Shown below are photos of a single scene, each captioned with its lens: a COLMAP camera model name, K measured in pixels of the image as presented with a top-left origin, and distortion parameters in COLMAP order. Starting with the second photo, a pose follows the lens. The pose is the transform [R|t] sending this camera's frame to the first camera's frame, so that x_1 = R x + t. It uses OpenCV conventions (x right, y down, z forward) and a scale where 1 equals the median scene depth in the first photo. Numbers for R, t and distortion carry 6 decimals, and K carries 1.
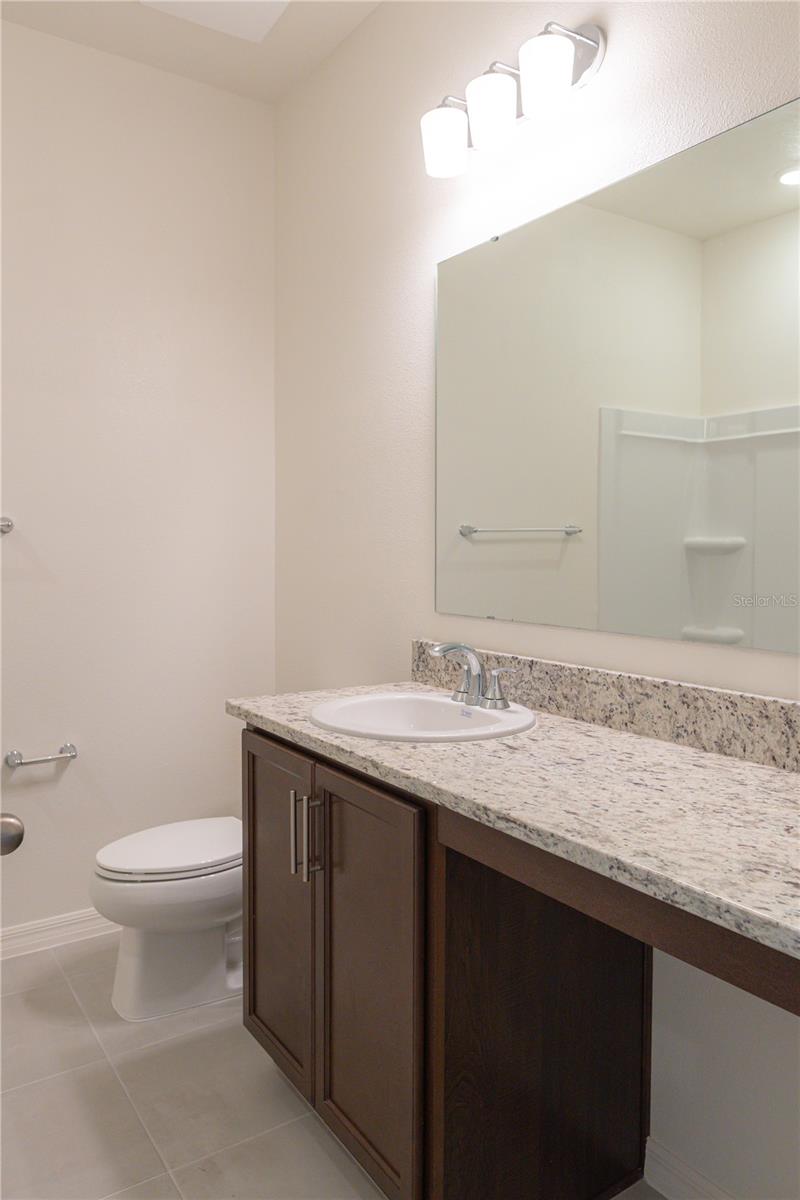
lens RADIAL K [[879.2, 0, 399.7], [0, 879.2, 590.0], [0, 0, 1]] dist [0.002247, -0.003121]
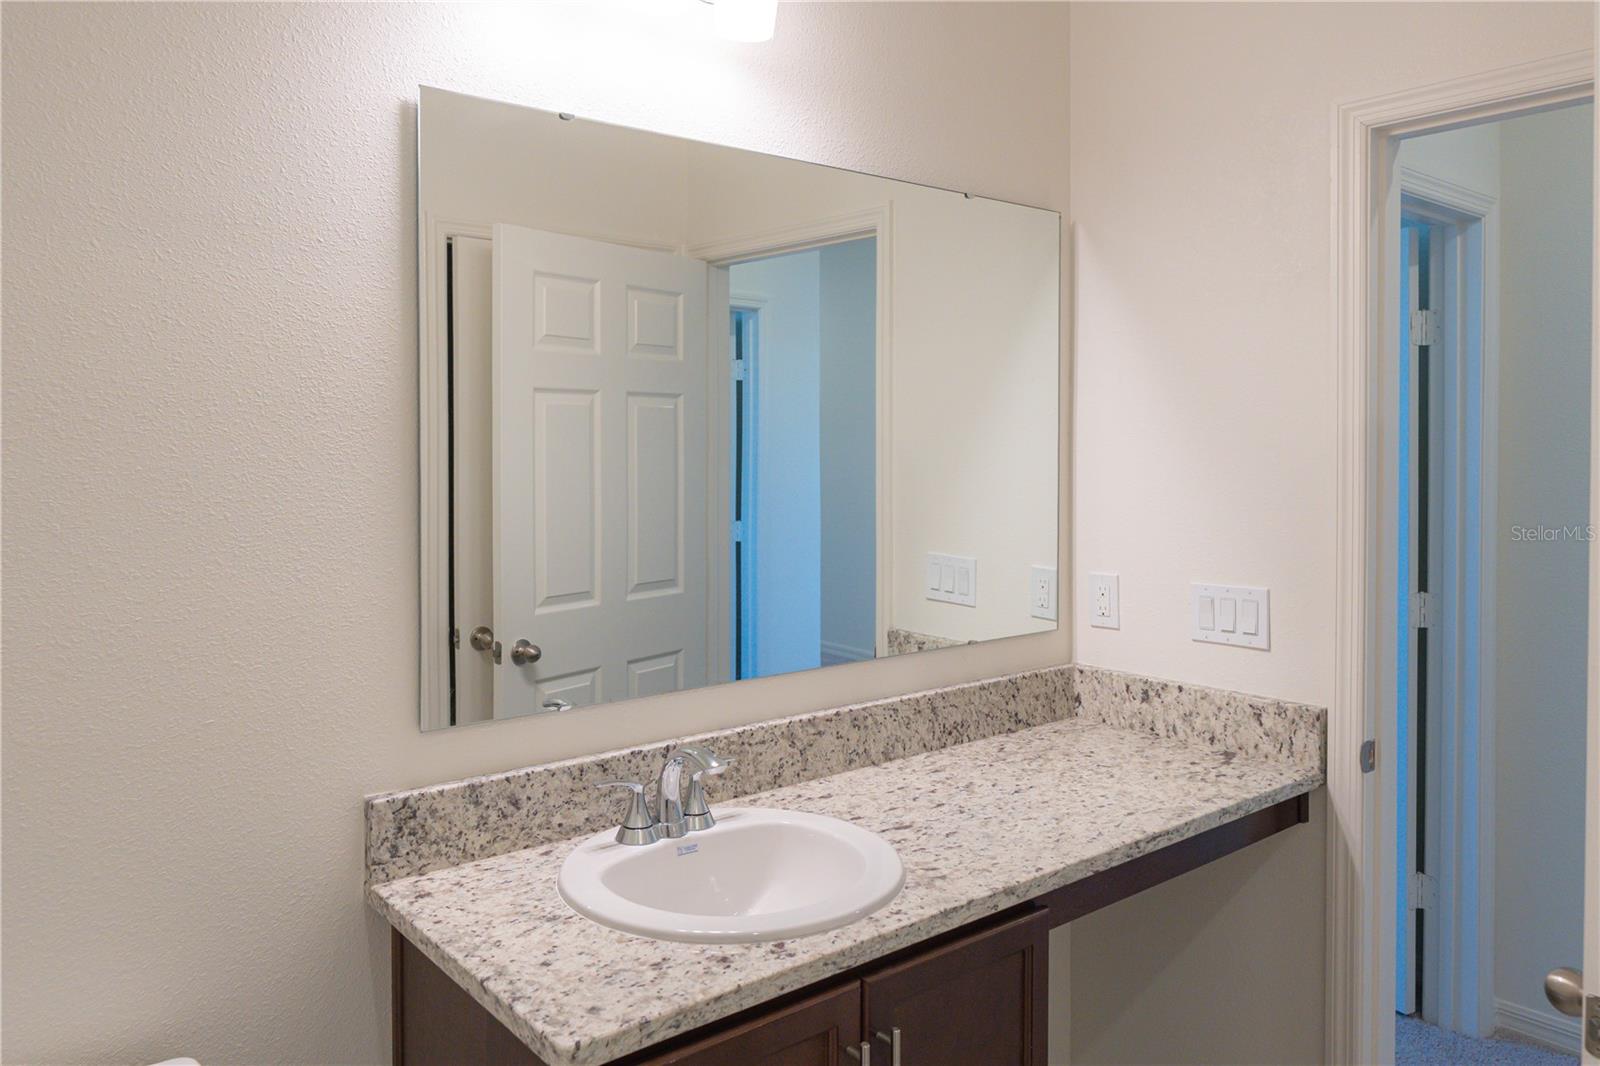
lens RADIAL K [[1172.3, 0, 803.5], [0, 1172.3, 533.3], [0, 0, 1]] dist [0.002247, -0.003121]
pose [[-0.125997, -0.082184, 0.988620, -0.913103], [0.043674, 0.995137, 0.088292, -0.197034], [-0.991069, 0.054302, -0.121795, 1.169728]]
